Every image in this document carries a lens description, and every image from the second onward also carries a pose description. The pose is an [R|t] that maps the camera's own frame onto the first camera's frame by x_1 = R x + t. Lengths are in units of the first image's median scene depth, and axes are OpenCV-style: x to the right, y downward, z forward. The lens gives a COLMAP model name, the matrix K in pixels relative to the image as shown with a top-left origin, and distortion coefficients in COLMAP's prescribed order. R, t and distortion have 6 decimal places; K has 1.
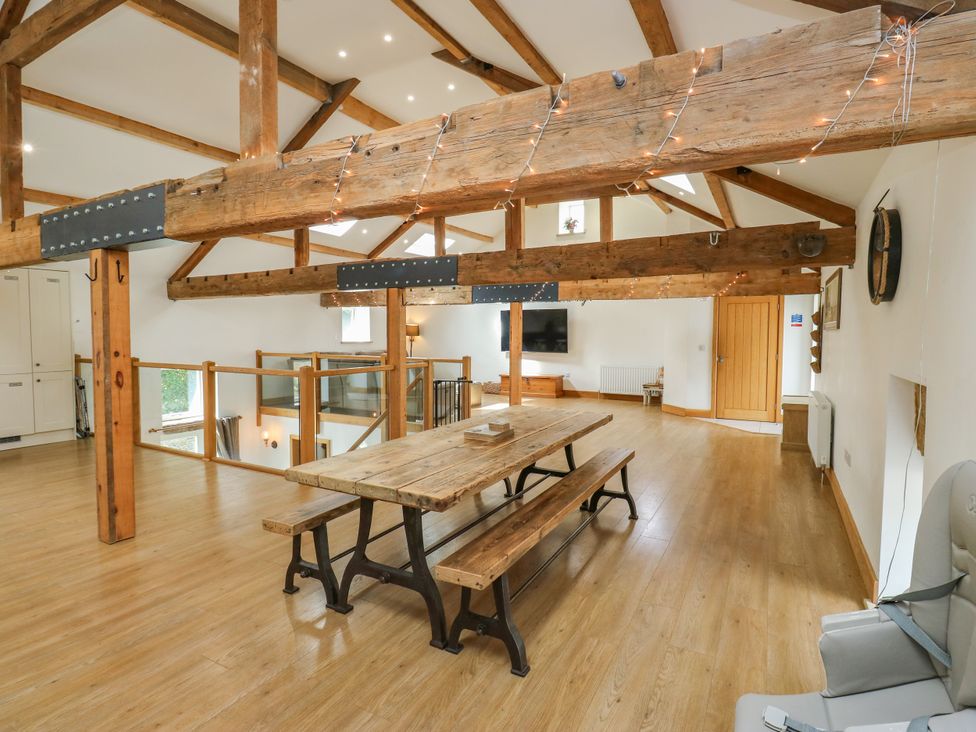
lens RADIAL K [[508.9, 0, 496.5], [0, 508.9, 360.2], [0, 0, 1]] dist [0.002951, -0.014901]
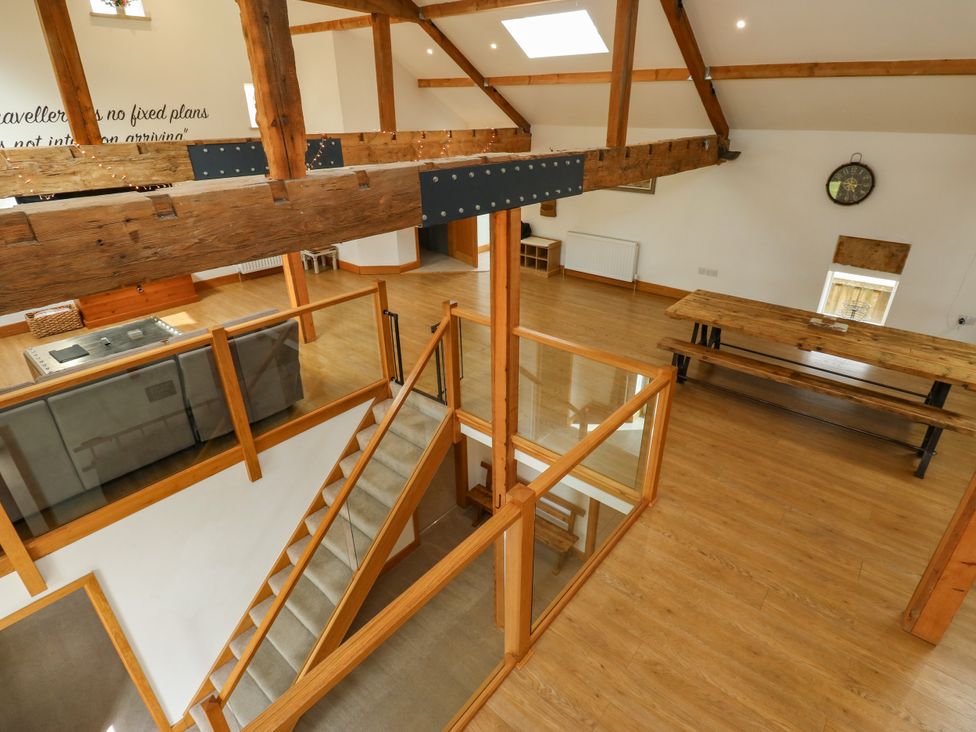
lens RADIAL K [[508.9, 0, 496.5], [0, 508.9, 360.2], [0, 0, 1]] dist [0.002951, -0.014901]
pose [[0.199229, -0.436916, 0.877161, -1.199534], [0.049872, 0.898466, 0.436201, -0.357672], [-0.978683, -0.043158, 0.200791, 1.300274]]
